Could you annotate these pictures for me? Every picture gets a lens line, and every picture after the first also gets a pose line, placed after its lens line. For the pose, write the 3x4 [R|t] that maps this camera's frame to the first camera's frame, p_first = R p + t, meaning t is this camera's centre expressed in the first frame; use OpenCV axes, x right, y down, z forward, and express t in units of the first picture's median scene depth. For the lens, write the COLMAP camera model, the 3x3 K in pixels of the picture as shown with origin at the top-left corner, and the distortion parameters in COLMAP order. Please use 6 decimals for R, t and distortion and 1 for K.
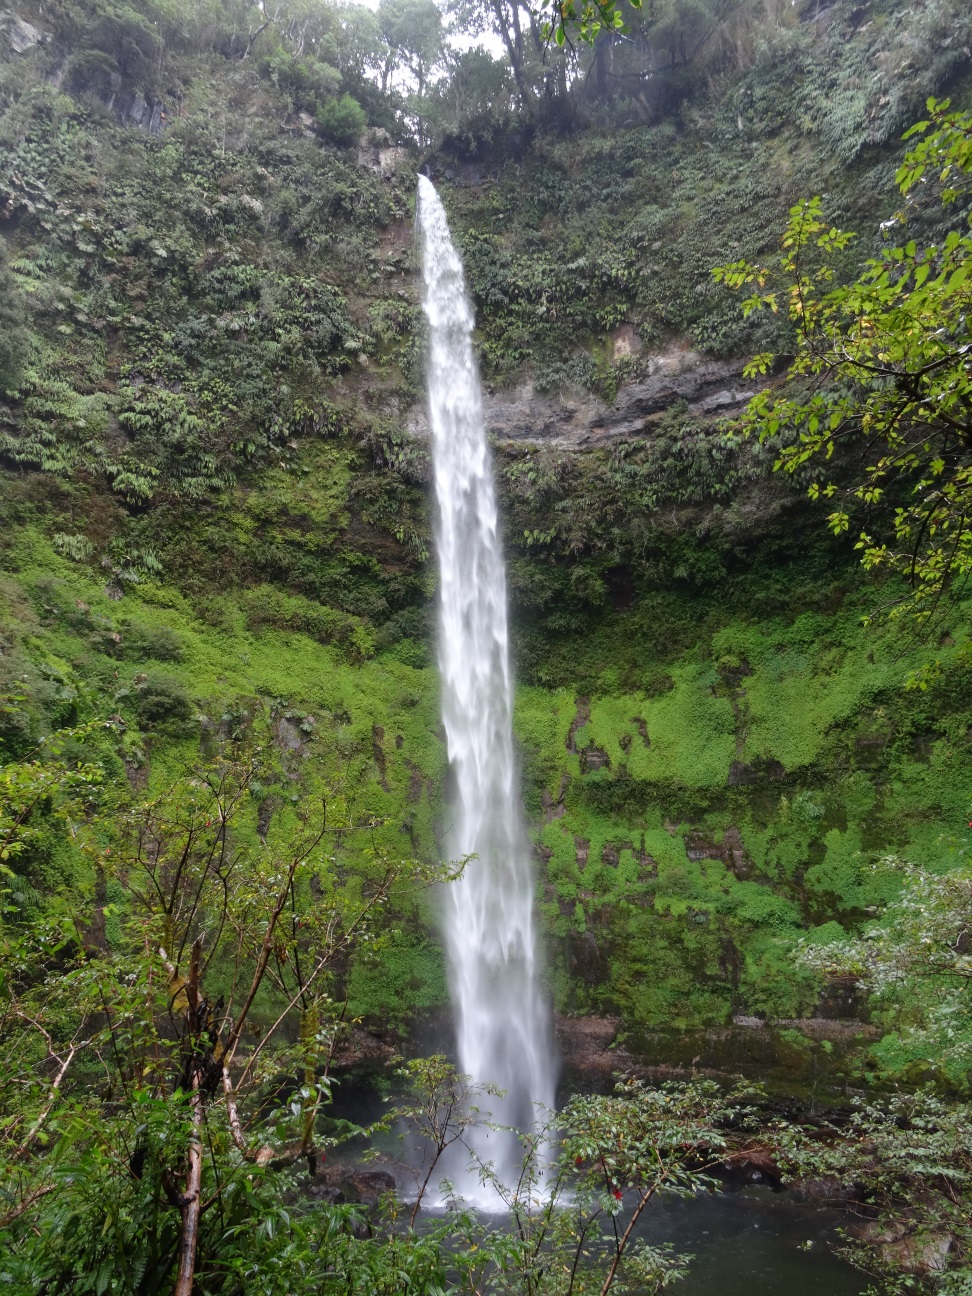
lens RADIAL K [[923.3, 0, 486.0], [0, 923.3, 648.0], [0, 0, 1]] dist [-0.006761, -0.009090]
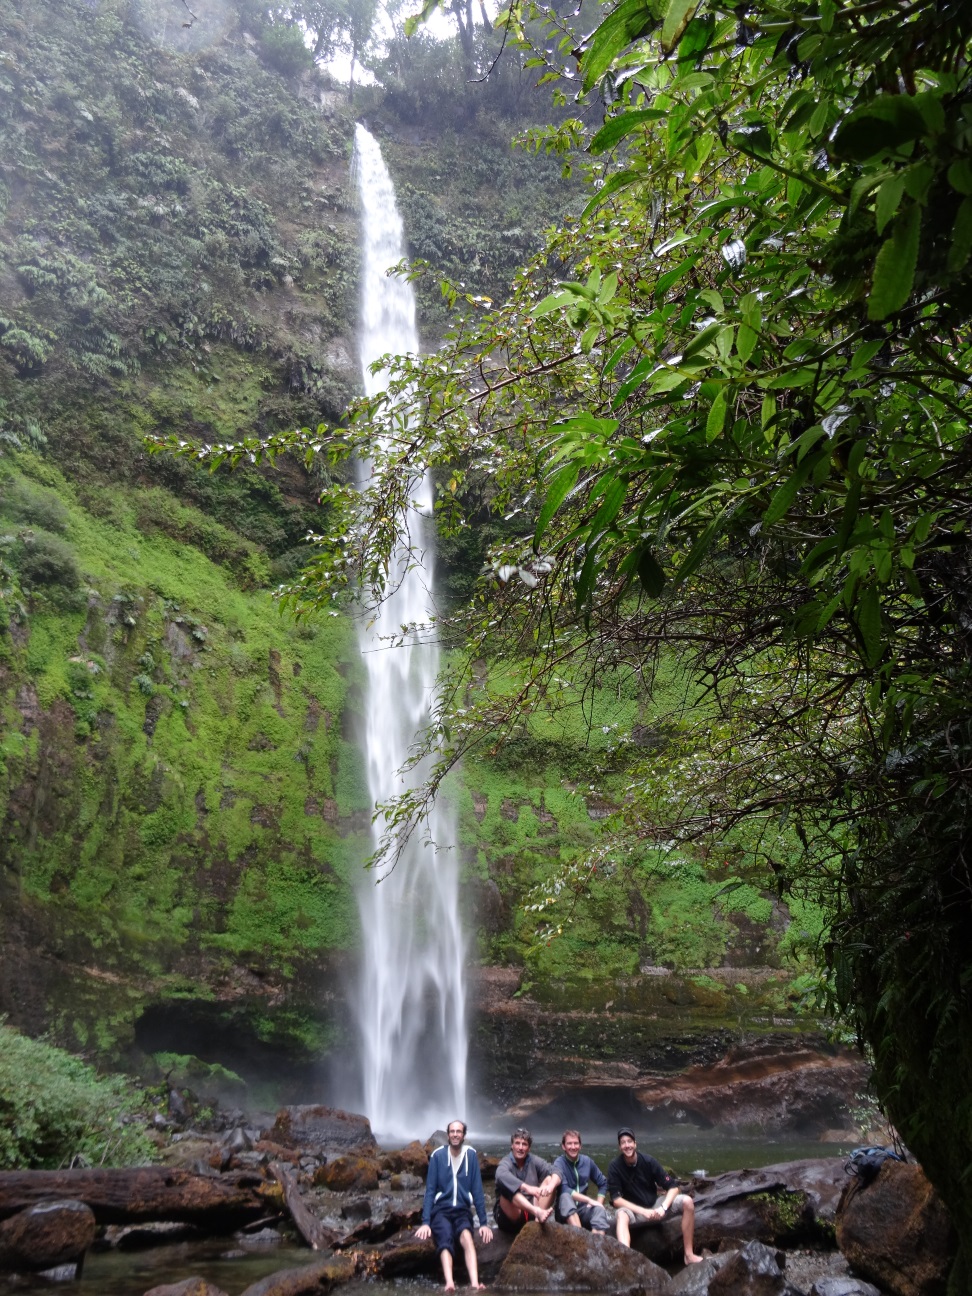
lens RADIAL K [[923.3, 0, 486.0], [0, 923.3, 648.0], [0, 0, 1]] dist [-0.006761, -0.009090]
pose [[0.970082, 0.107640, 0.217612, -0.109284], [-0.087721, 0.991190, -0.099235, 0.149558], [-0.226376, 0.077177, 0.970978, 0.066243]]
